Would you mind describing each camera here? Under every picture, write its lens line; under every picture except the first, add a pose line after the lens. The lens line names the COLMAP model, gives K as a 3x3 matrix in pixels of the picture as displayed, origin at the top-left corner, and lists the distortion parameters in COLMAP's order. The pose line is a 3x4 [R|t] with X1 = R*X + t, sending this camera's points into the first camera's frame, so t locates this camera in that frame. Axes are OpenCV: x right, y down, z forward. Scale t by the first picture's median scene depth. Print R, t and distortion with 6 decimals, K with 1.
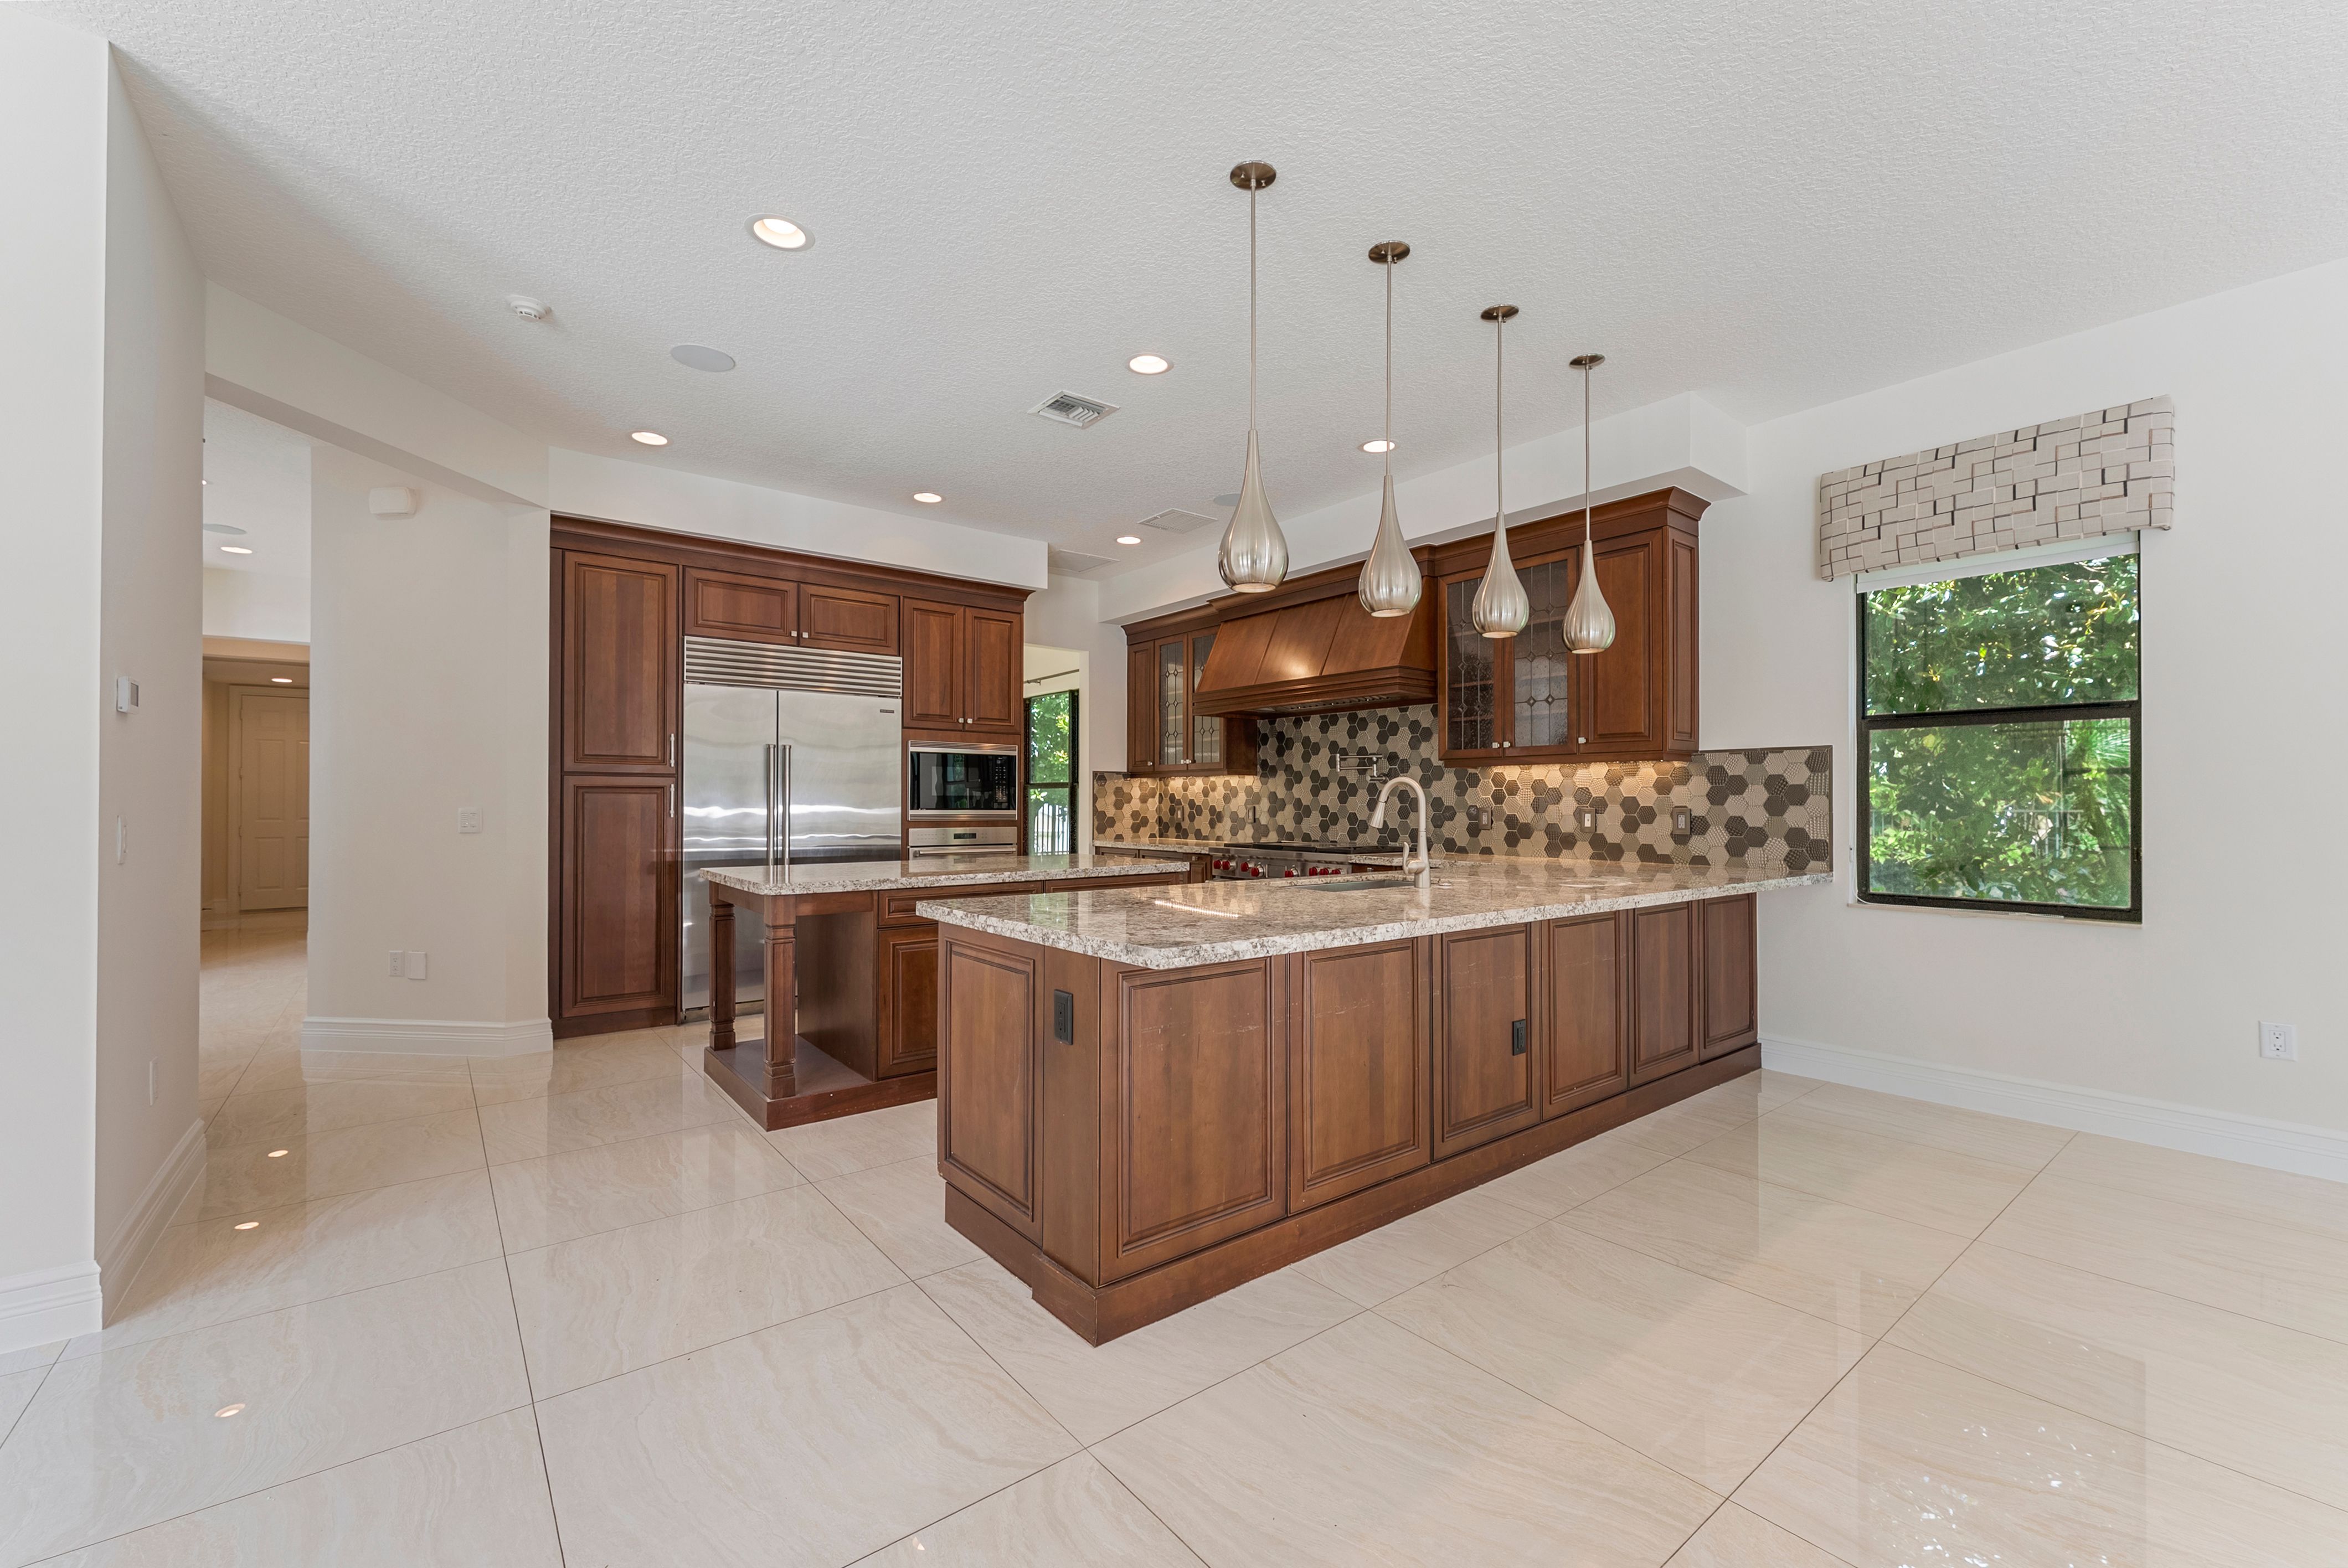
lens RADIAL K [[951.4, 0, 1182.3], [0, 951.4, 795.4], [0, 0, 1]] dist [0.001290, -0.000471]
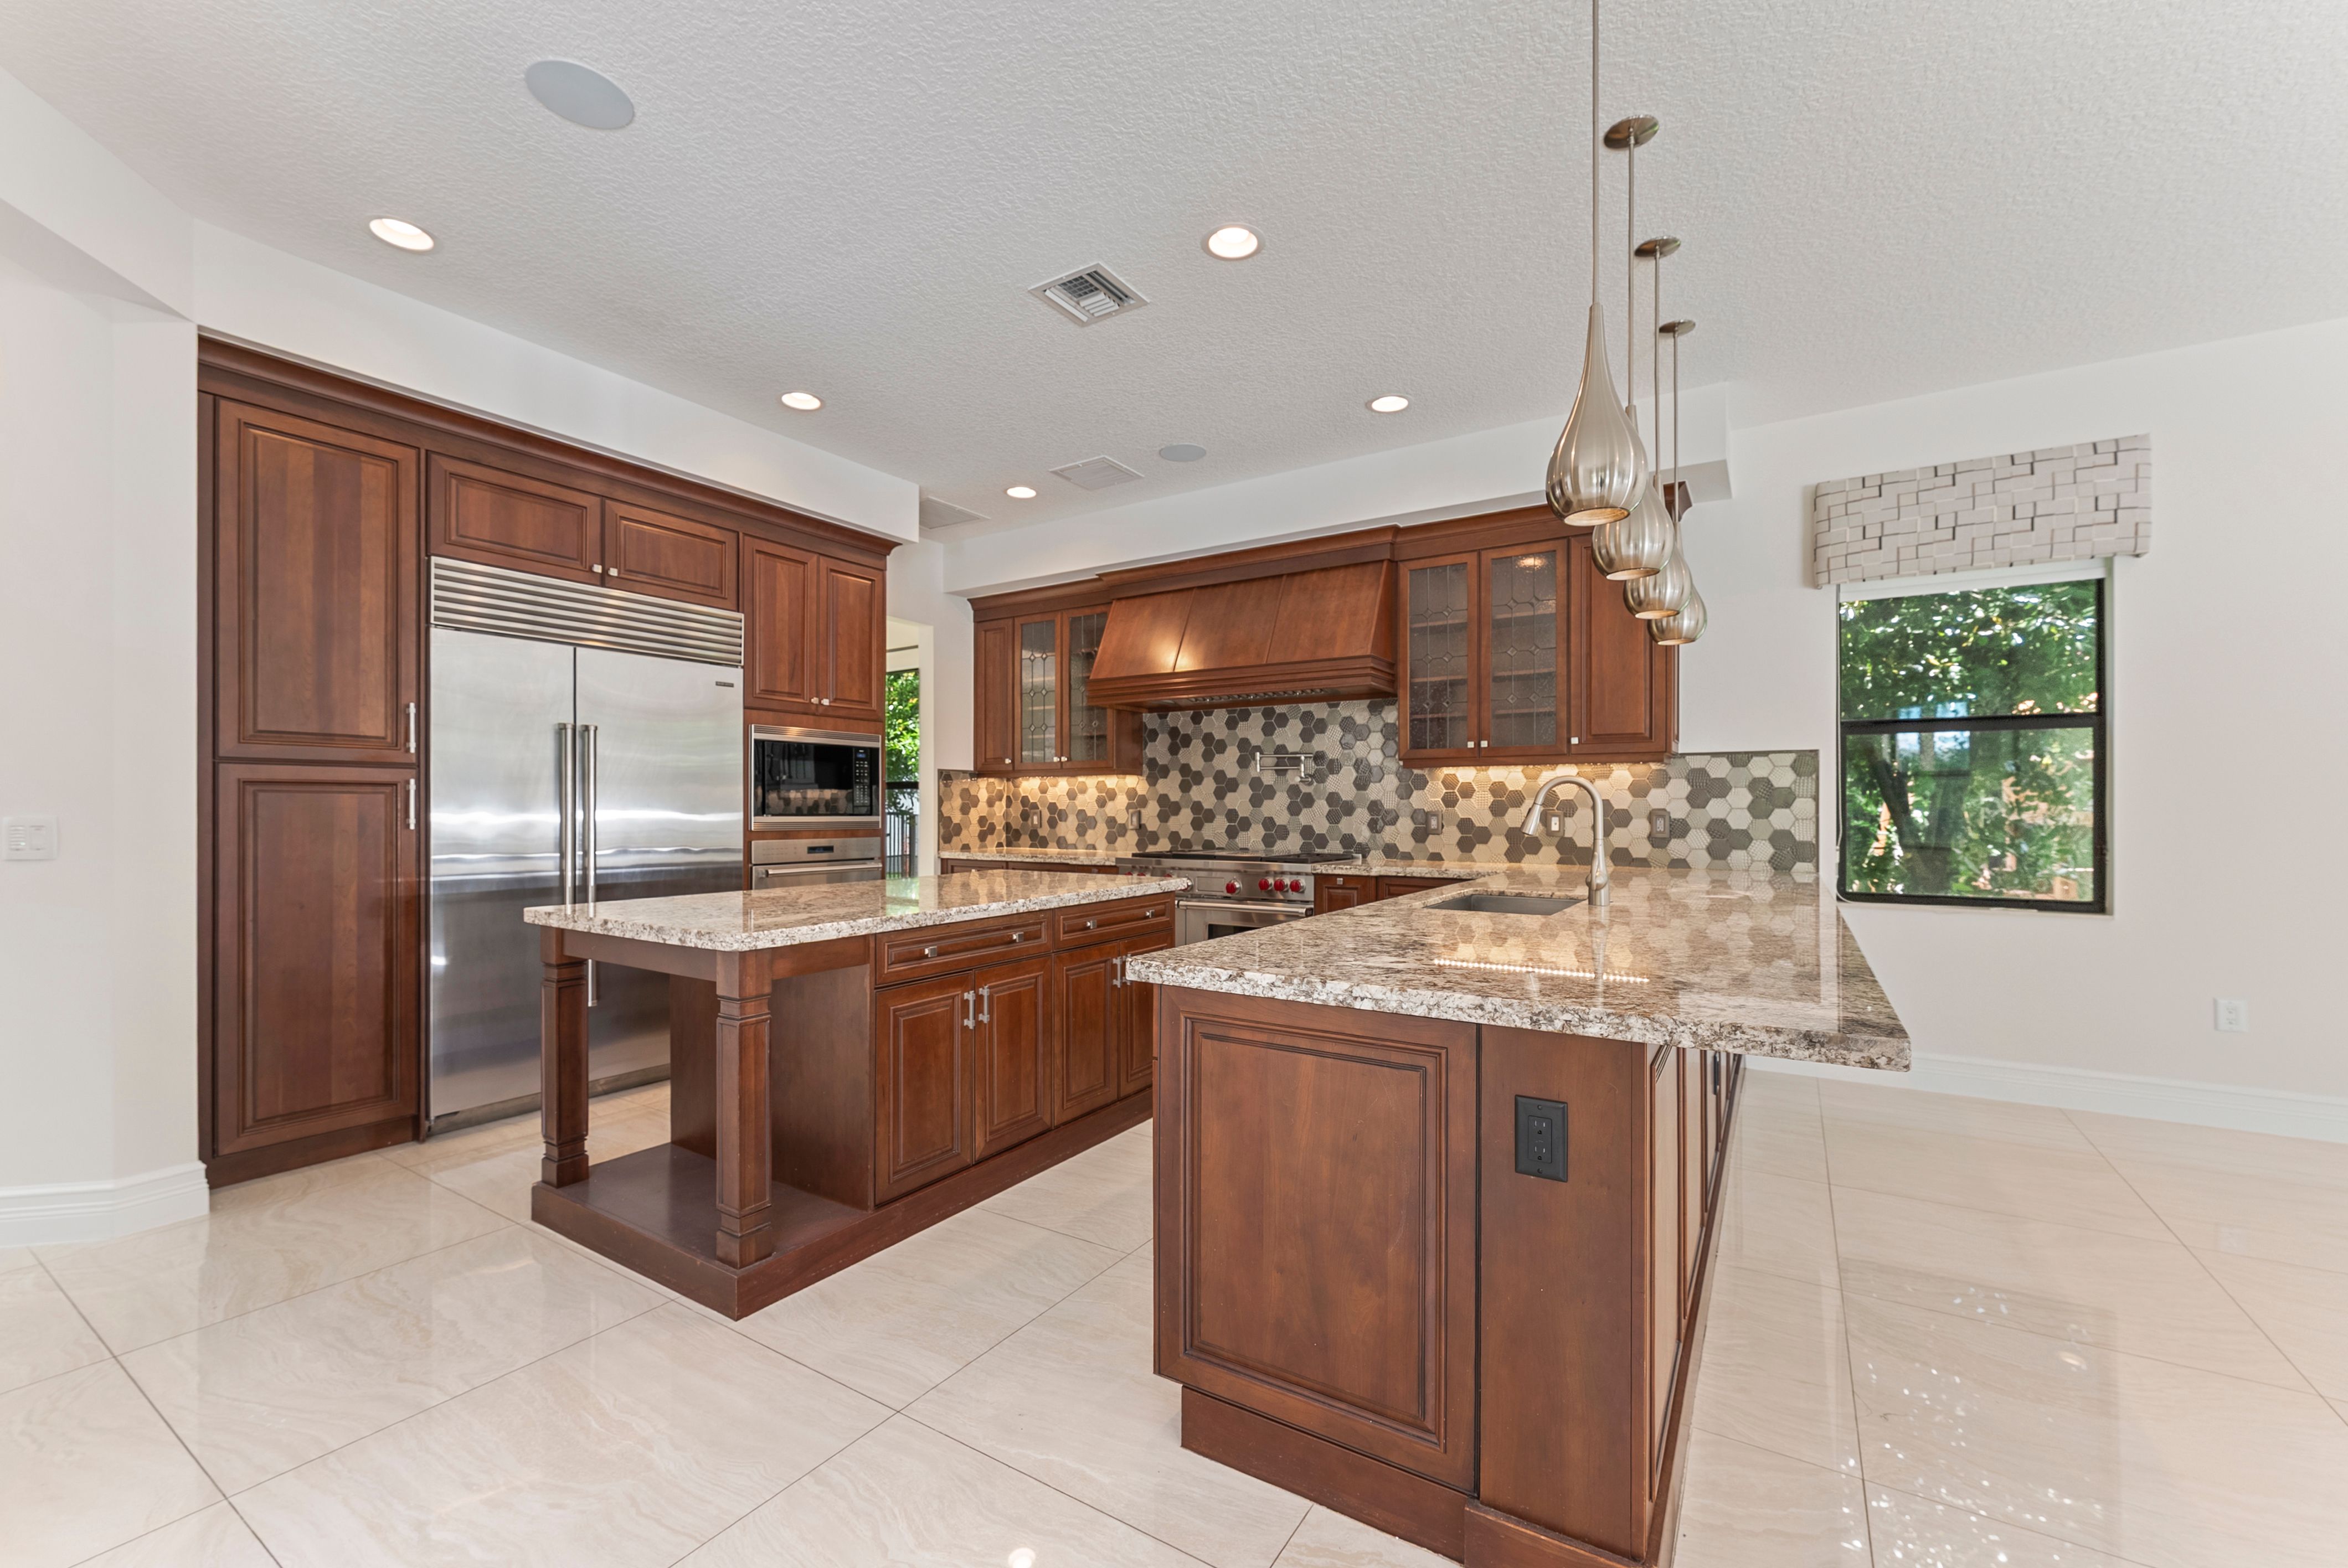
lens RADIAL K [[951.4, 0, 1167.6], [0, 951.4, 802.4], [0, 0, 1]] dist [0.001290, -0.000471]
pose [[0.947564, 0.000244, 0.319567, -0.253488], [-0.001240, 0.999995, 0.002913, 0.001995], [-0.319564, -0.003156, 0.947559, 0.209400]]
